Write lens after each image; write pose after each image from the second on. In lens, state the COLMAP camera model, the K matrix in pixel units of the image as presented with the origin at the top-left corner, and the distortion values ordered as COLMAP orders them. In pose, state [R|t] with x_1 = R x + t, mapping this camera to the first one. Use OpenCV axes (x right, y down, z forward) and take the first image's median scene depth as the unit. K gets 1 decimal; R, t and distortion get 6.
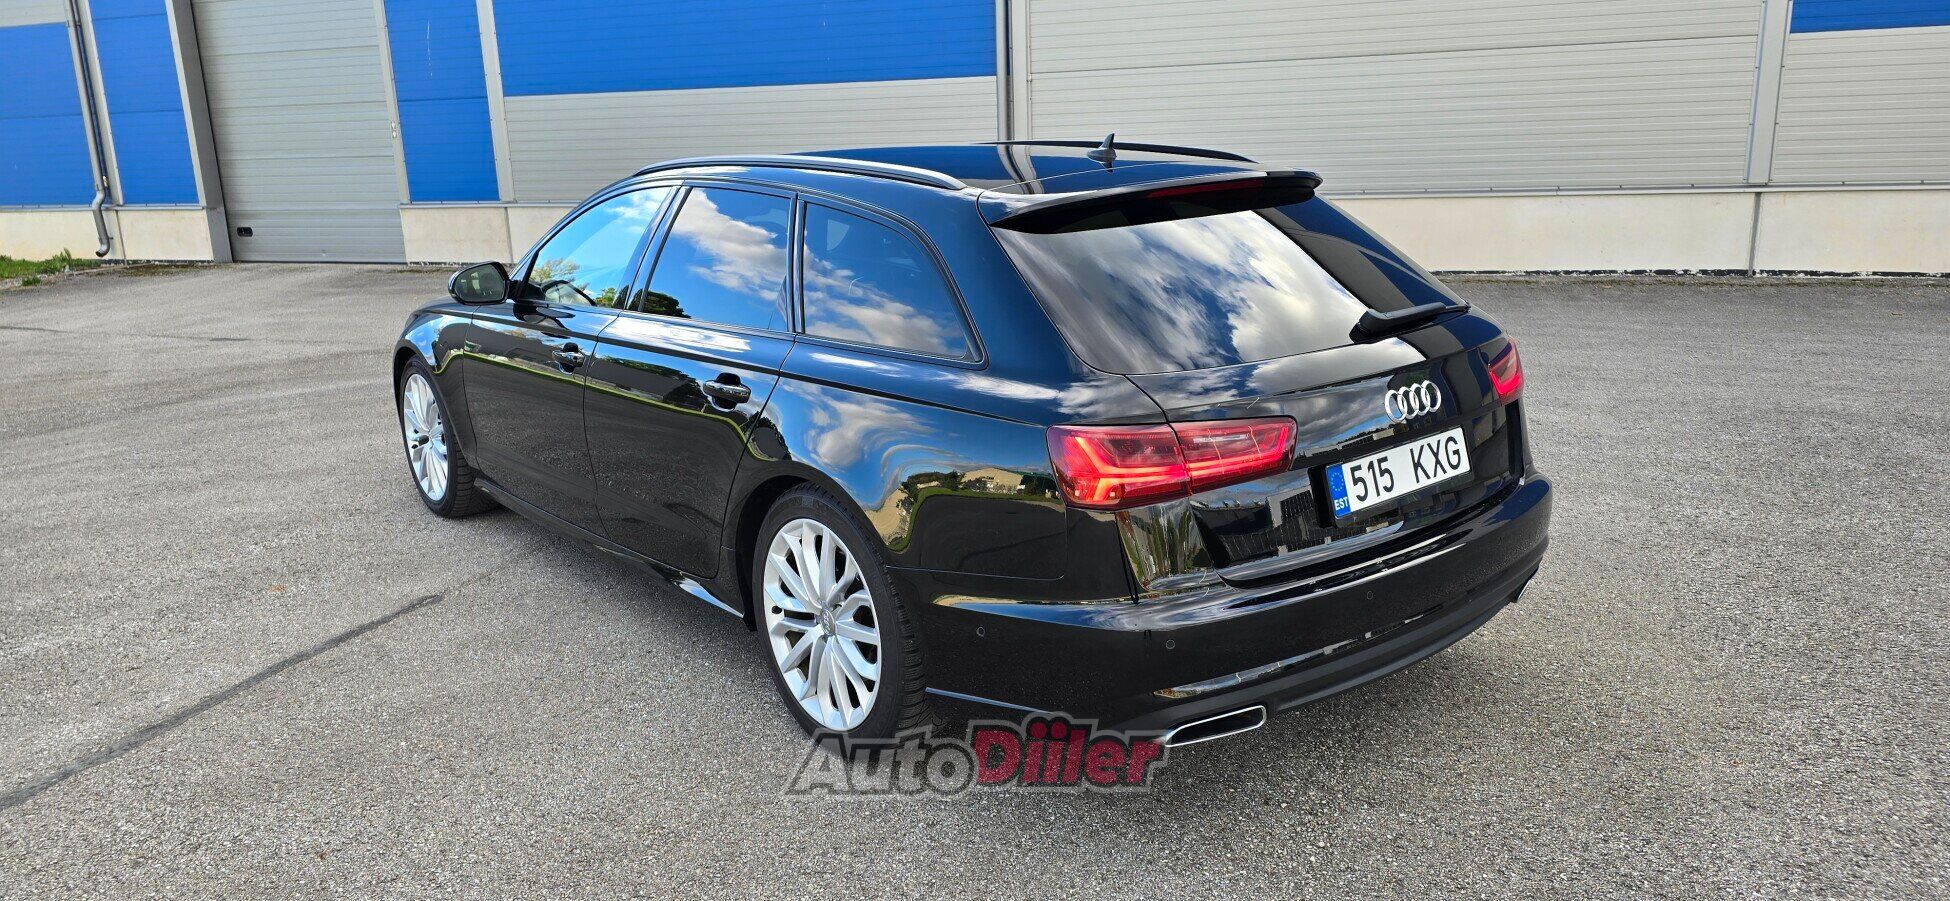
lens RADIAL K [[1310.1, 0, 972.7], [0, 1310.1, 446.8], [0, 0, 1]] dist [-0.002614, -0.000757]
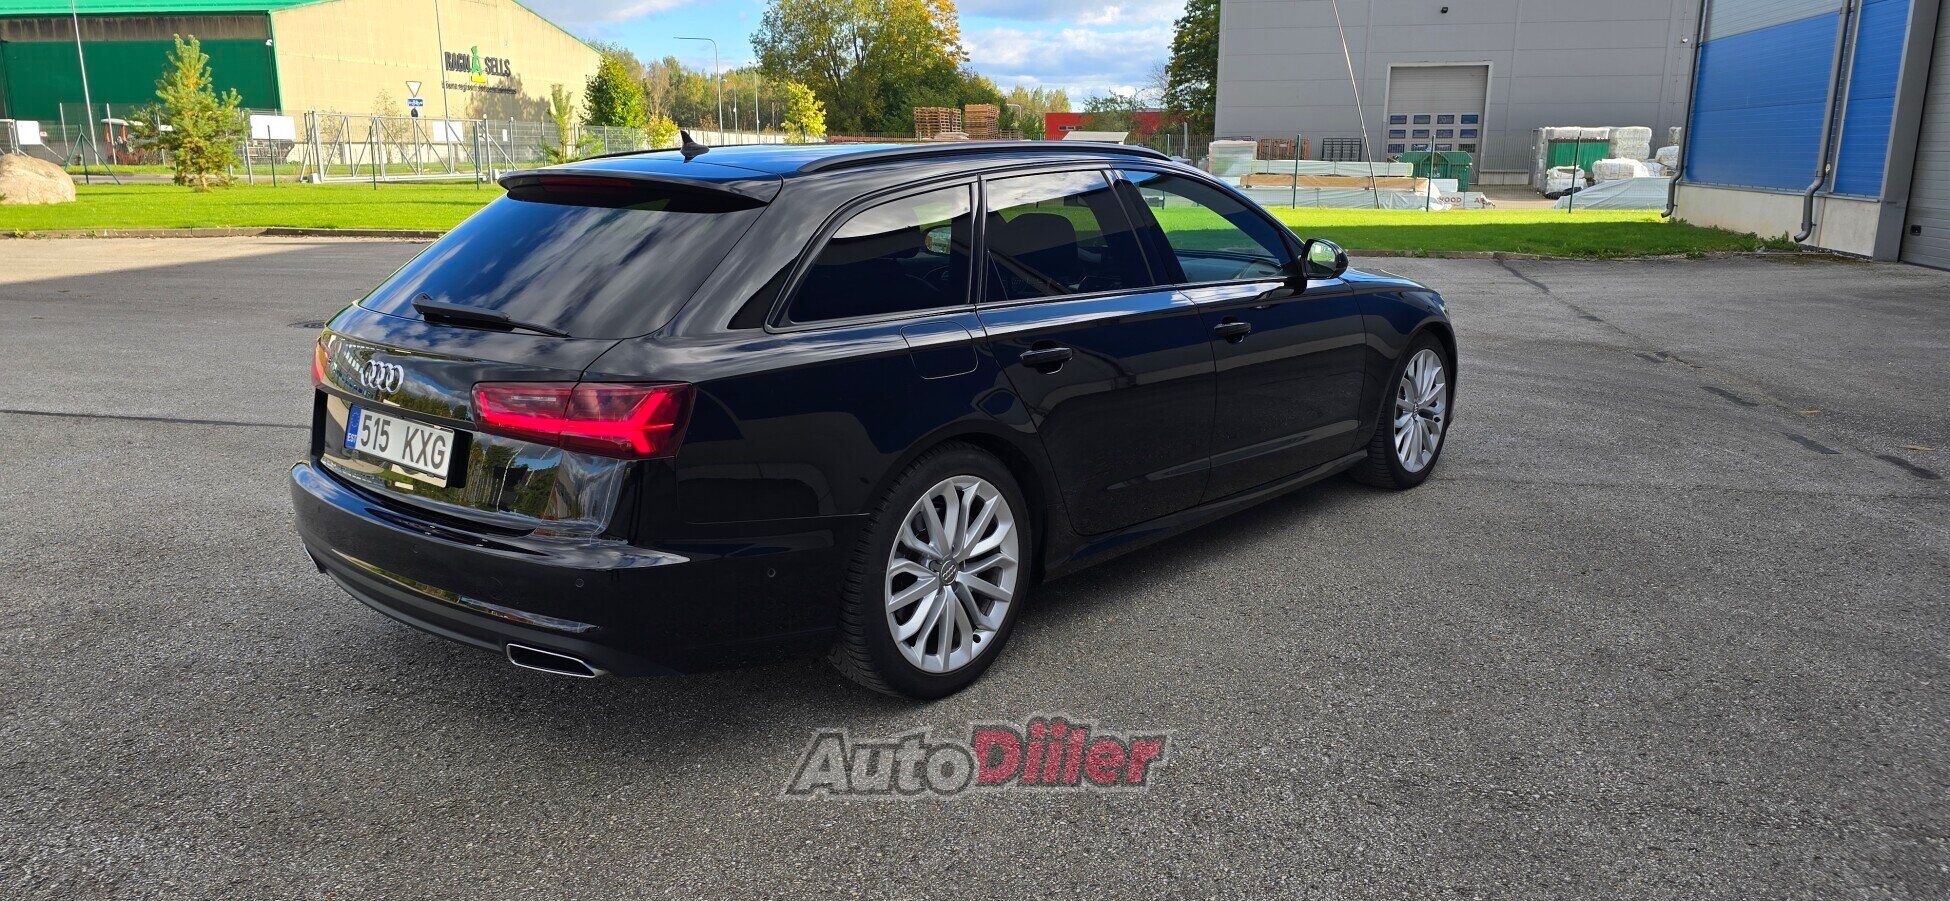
lens RADIAL K [[1310.1, 0, 973.9], [0, 1310.1, 455.7], [0, 0, 1]] dist [-0.002614, -0.000757]
pose [[0.175307, 0.257602, -0.950215, 0.238478], [-0.239770, 0.947272, 0.212568, -0.052467], [0.954871, 0.190568, 0.227829, 0.196108]]
